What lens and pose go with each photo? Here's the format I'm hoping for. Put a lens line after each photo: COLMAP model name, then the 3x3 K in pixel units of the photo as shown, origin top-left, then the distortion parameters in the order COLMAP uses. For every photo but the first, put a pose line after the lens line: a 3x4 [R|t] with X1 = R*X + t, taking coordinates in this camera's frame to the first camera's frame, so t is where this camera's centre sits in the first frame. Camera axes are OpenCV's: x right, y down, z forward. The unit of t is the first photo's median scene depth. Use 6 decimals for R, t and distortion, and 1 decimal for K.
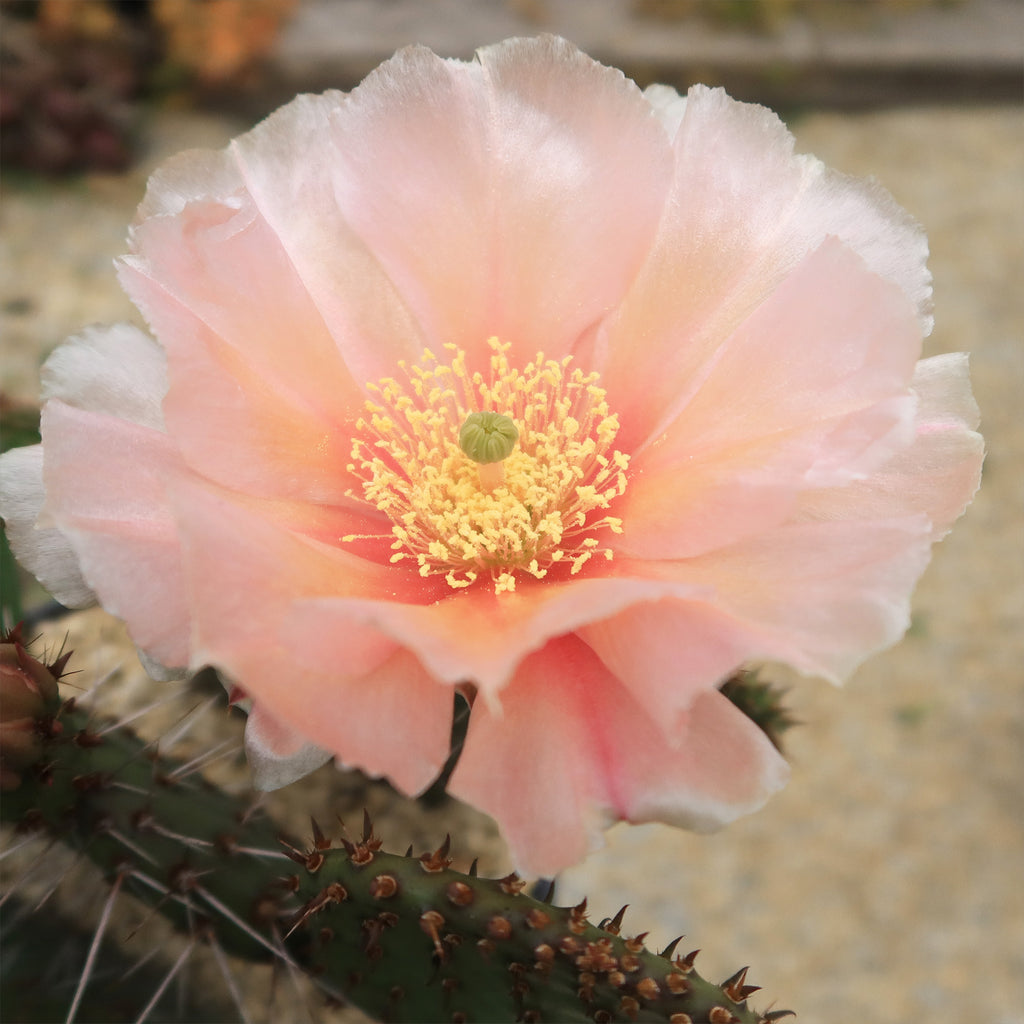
lens RADIAL K [[1057.6, 0, 504.3], [0, 1057.6, 507.3], [0, 0, 1]] dist [-0.031704, 0.021685]
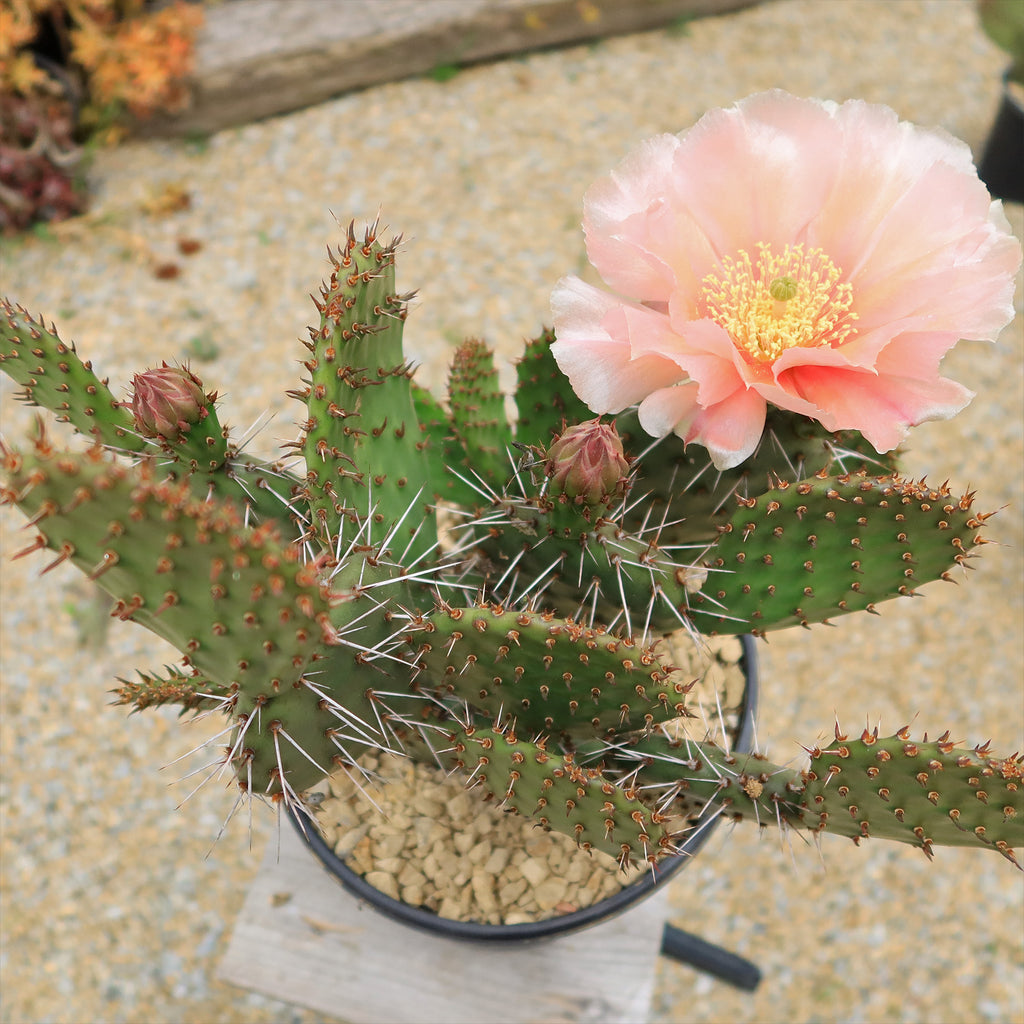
lens RADIAL K [[1063.1, 0, 505.1], [0, 1063.1, 505.7], [0, 0, 1]] dist [-0.041522, 0.018219]
pose [[0.973230, -0.224501, 0.049222, -0.738732], [0.222103, 0.973751, 0.049802, 0.121567], [-0.059110, -0.037536, 0.997545, -1.033444]]
